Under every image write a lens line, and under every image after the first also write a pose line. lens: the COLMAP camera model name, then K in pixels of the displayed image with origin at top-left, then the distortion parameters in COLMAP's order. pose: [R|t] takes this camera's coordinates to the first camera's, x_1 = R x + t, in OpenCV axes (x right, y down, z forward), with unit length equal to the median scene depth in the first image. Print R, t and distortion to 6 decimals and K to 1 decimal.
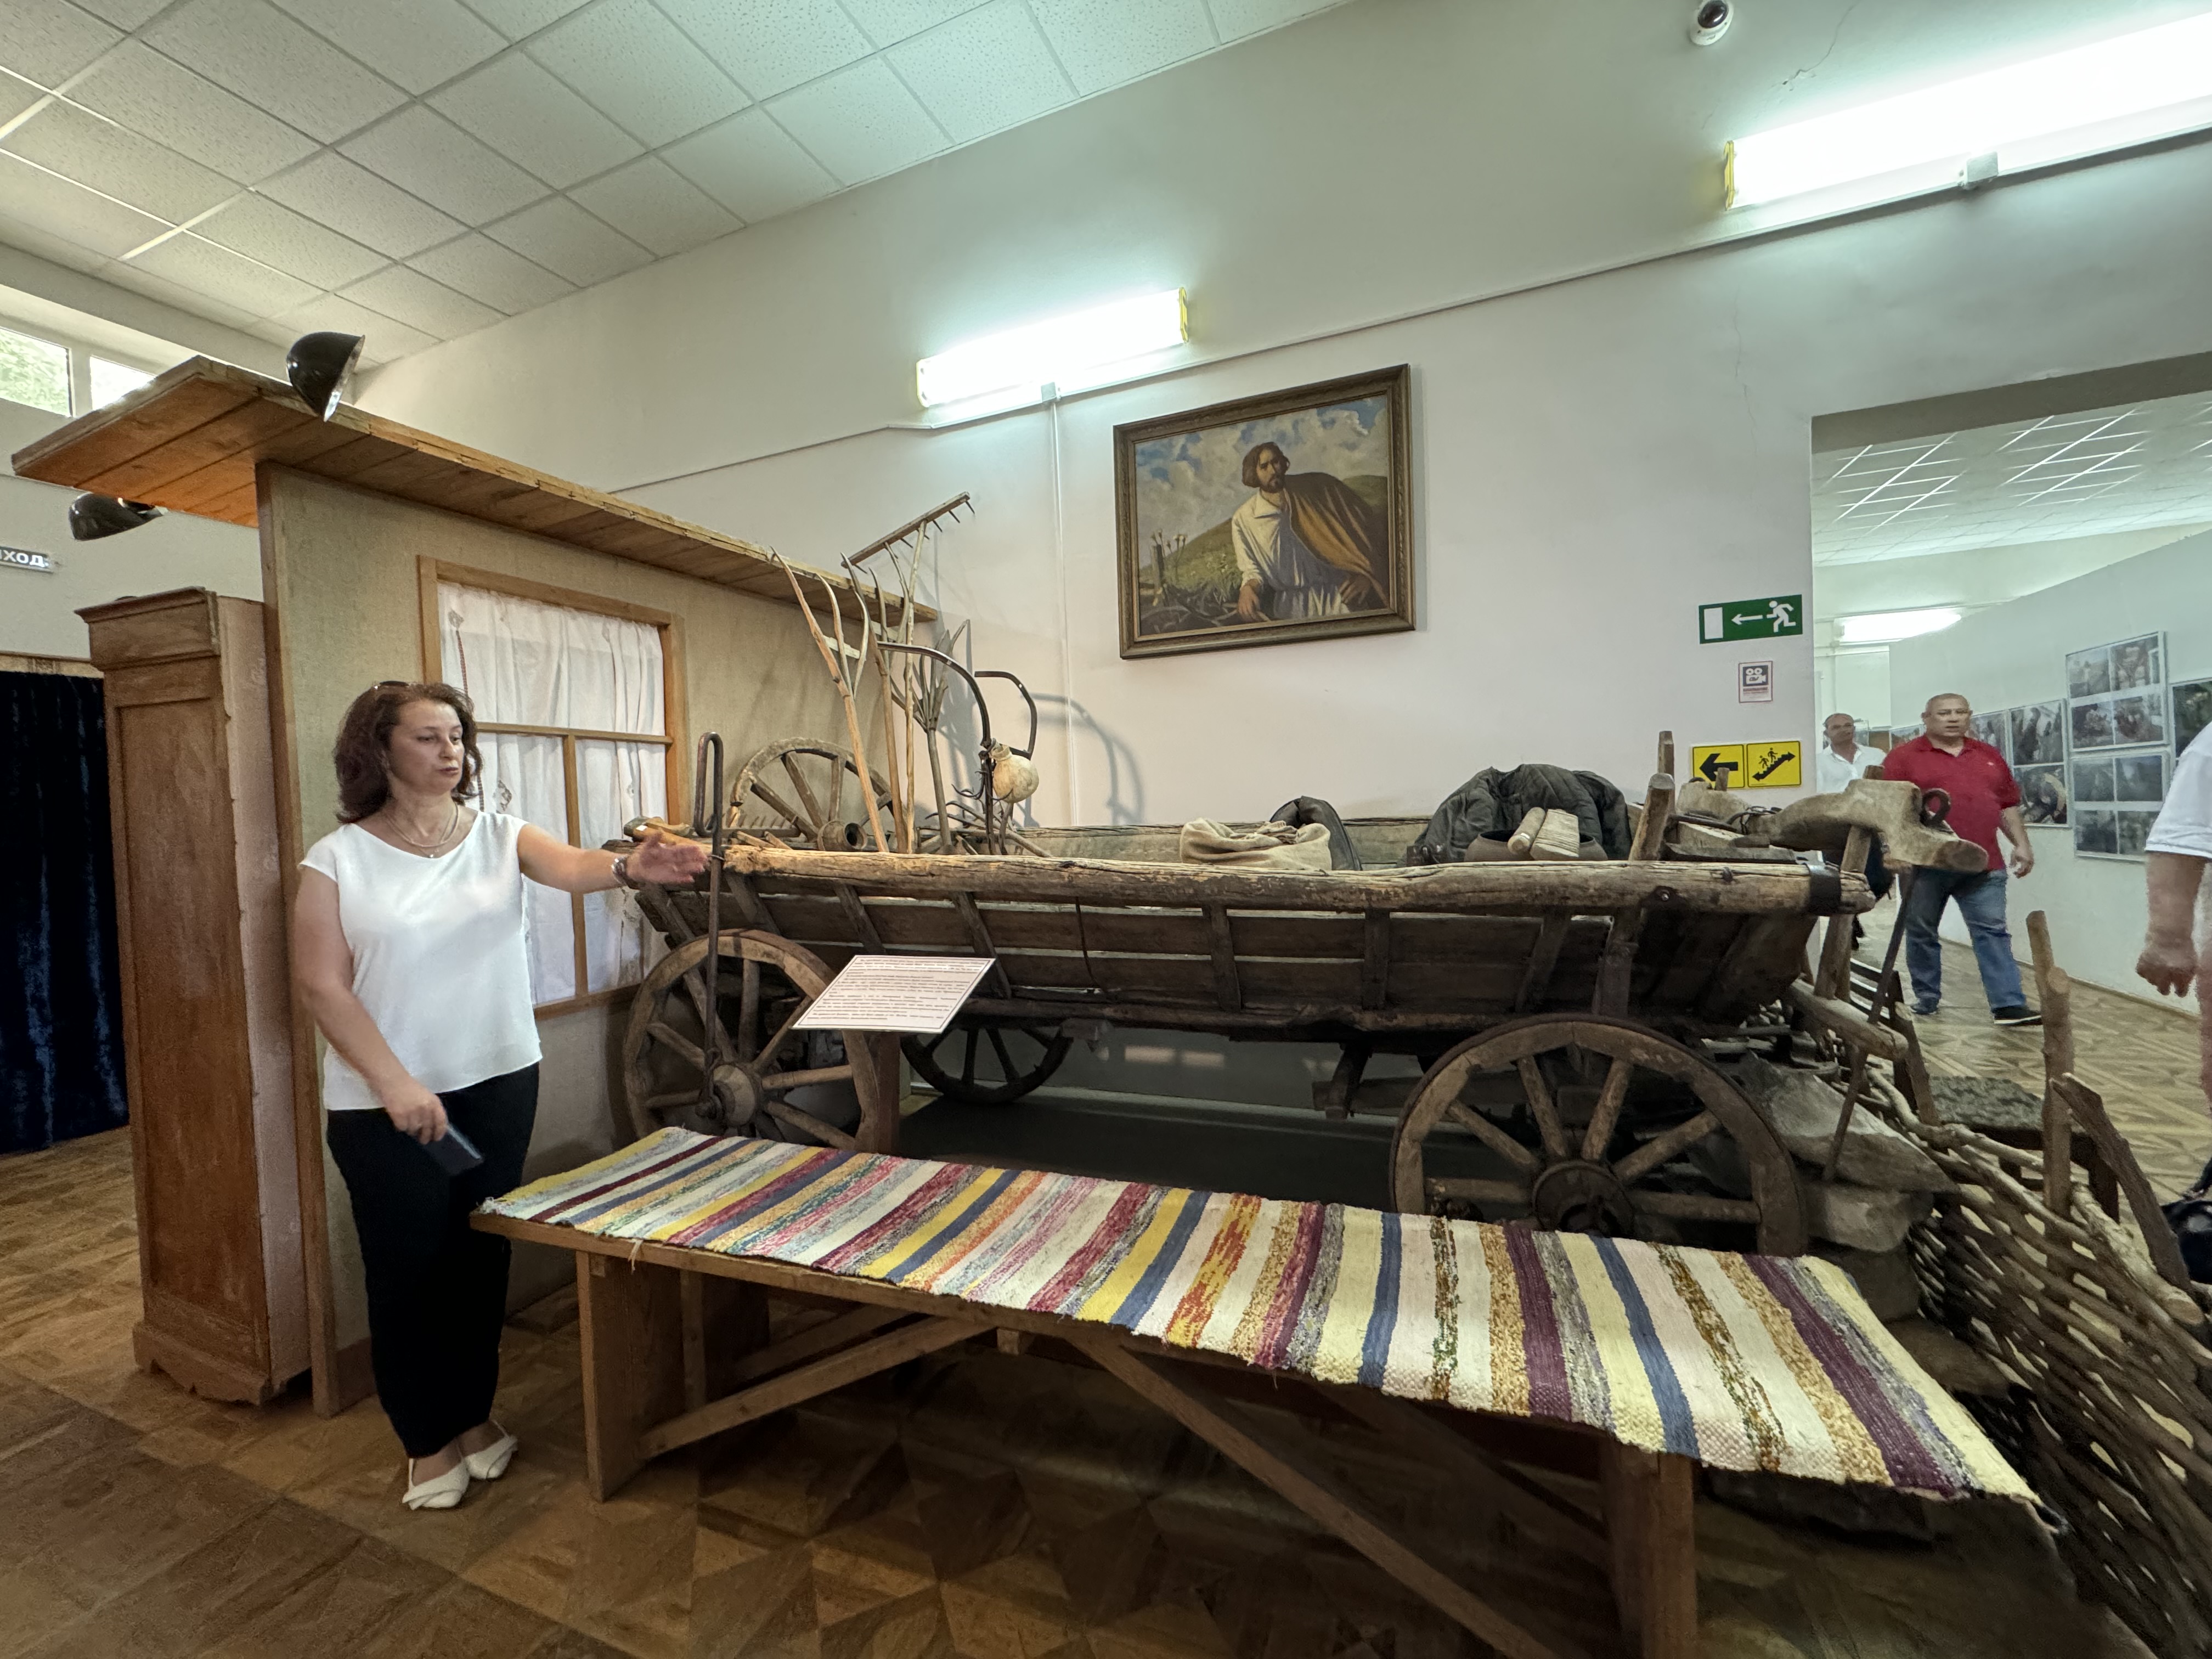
lens RADIAL K [[882.5, 0, 1098.0], [0, 882.5, 824.1], [0, 0, 1]] dist [-0.002356, -0.000071]
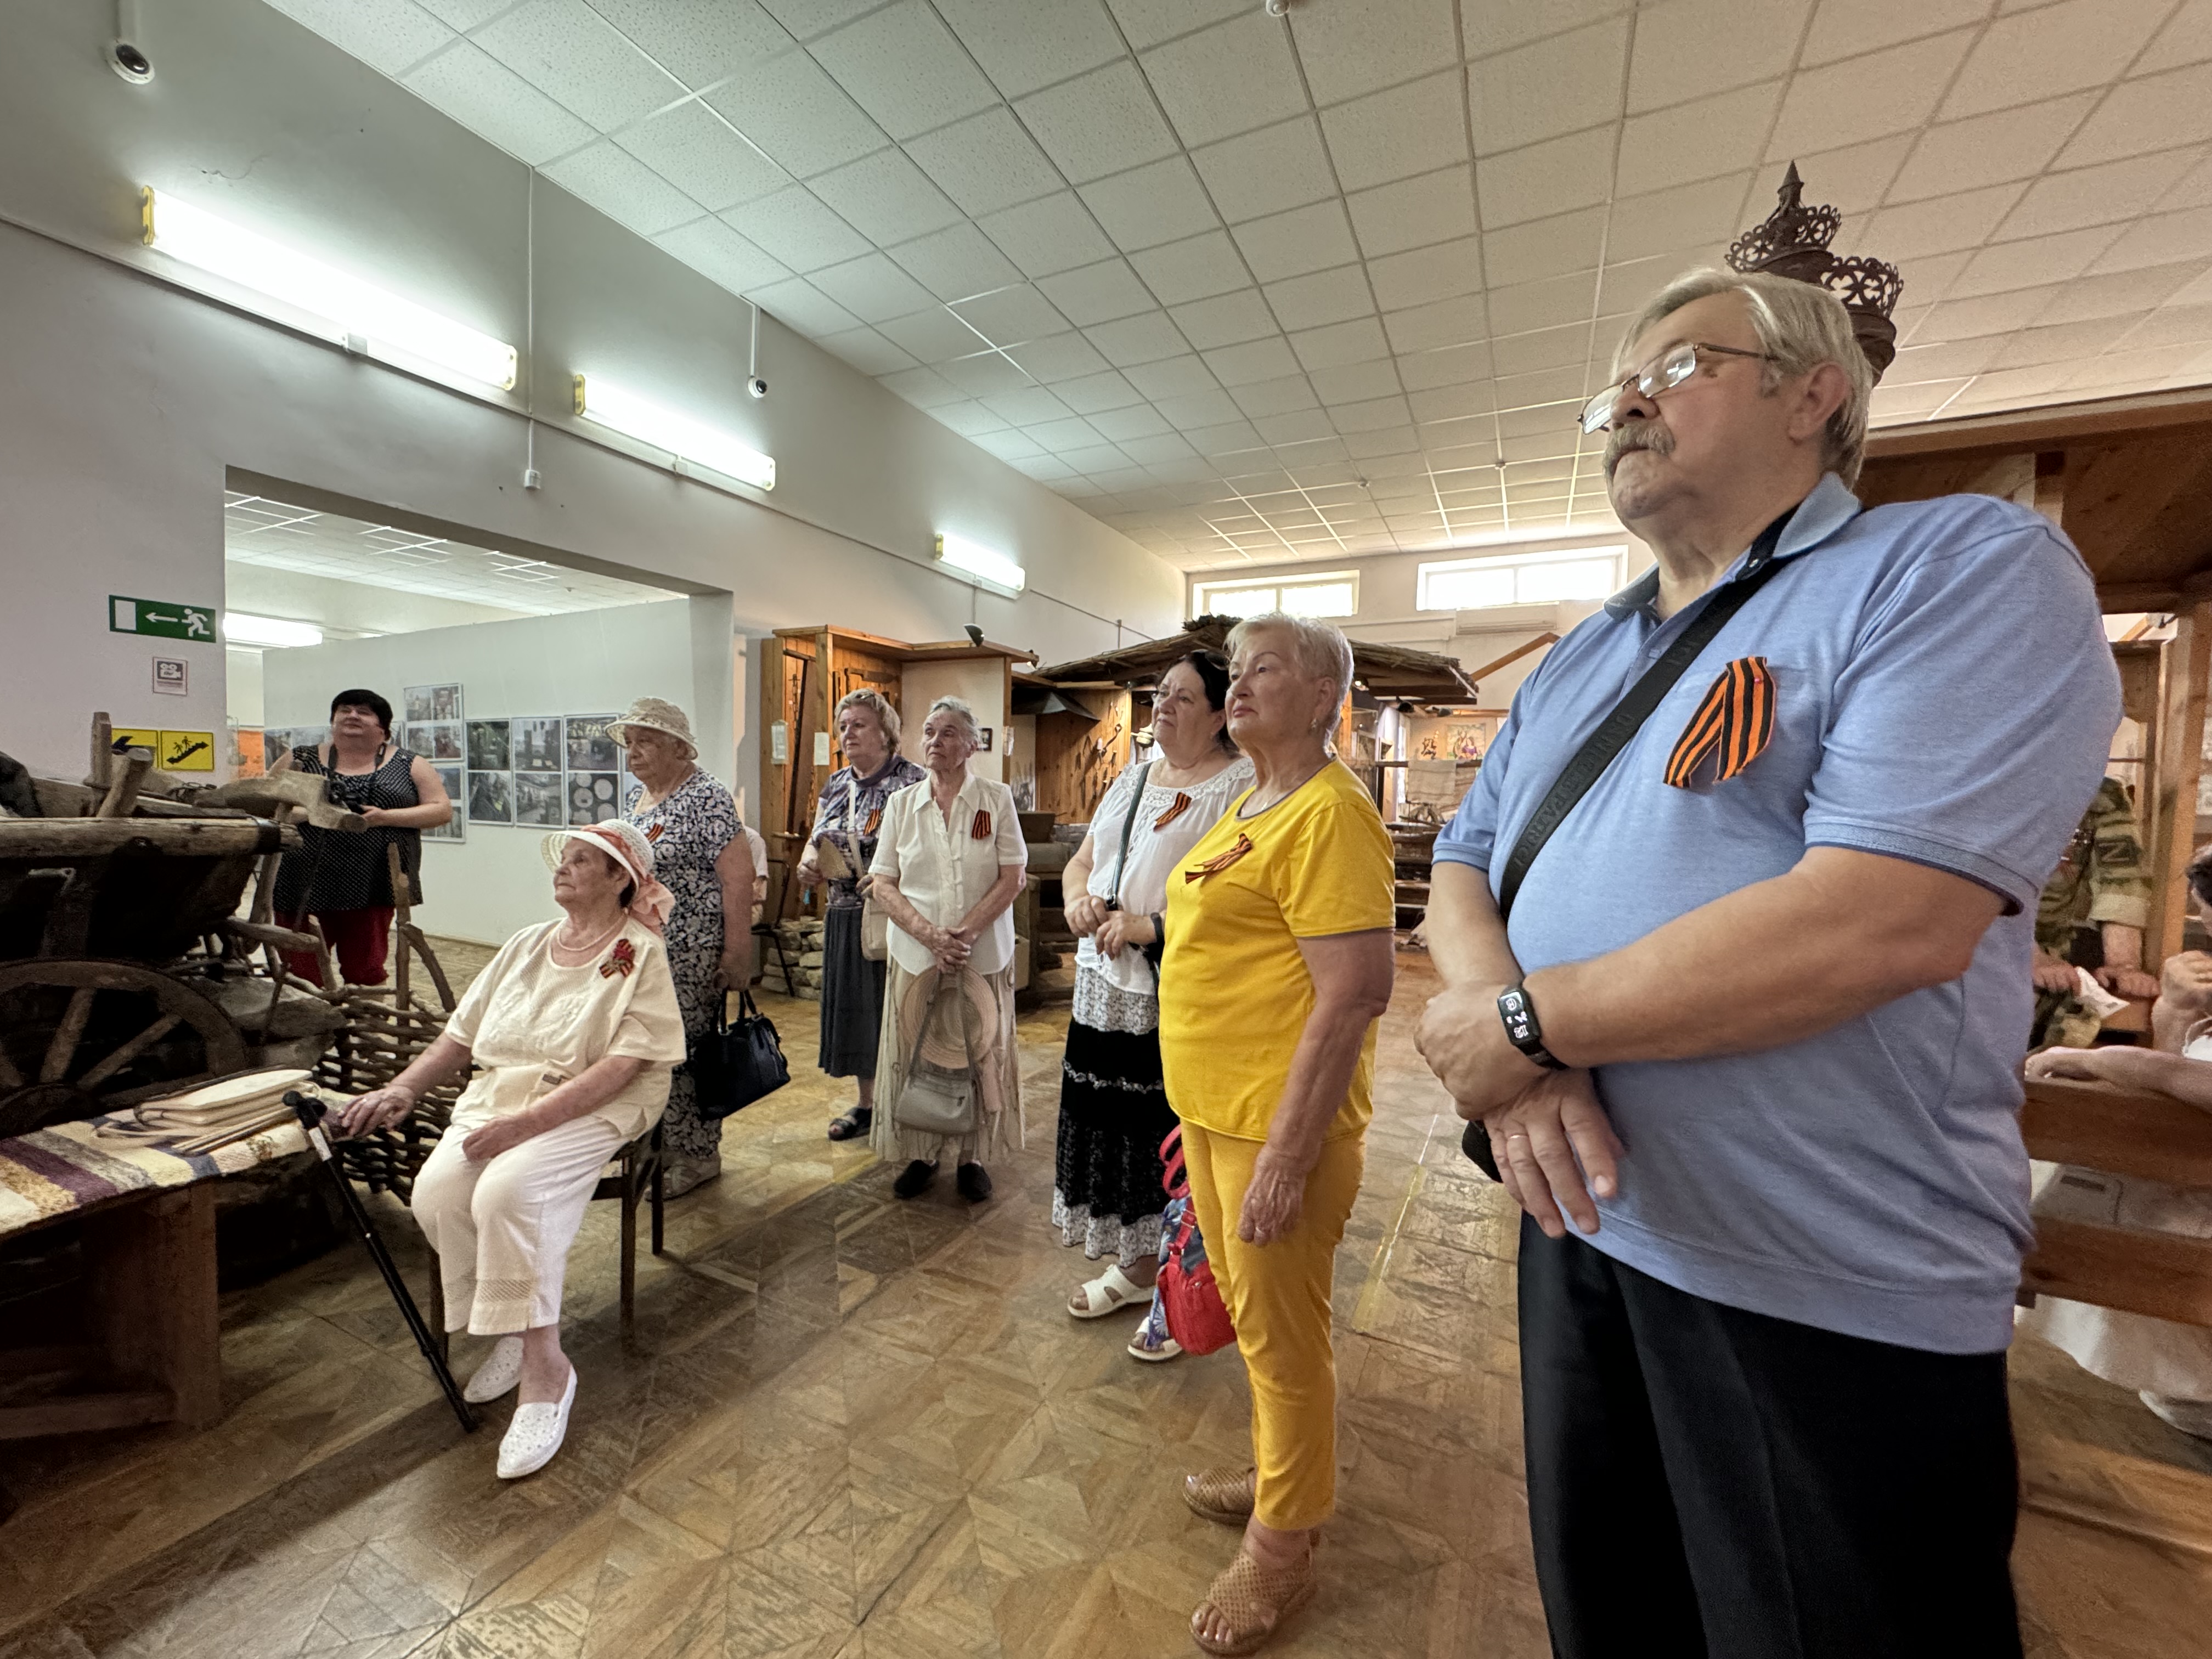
lens RADIAL K [[882.5, 0, 1098.0], [0, 882.5, 824.1], [0, 0, 1]] dist [-0.002356, -0.000071]
pose [[0.068841, 0.002912, 0.997623, -0.301428], [-0.001016, 0.999995, -0.002849, 0.030265], [-0.997627, -0.000817, 0.068843, -0.267776]]
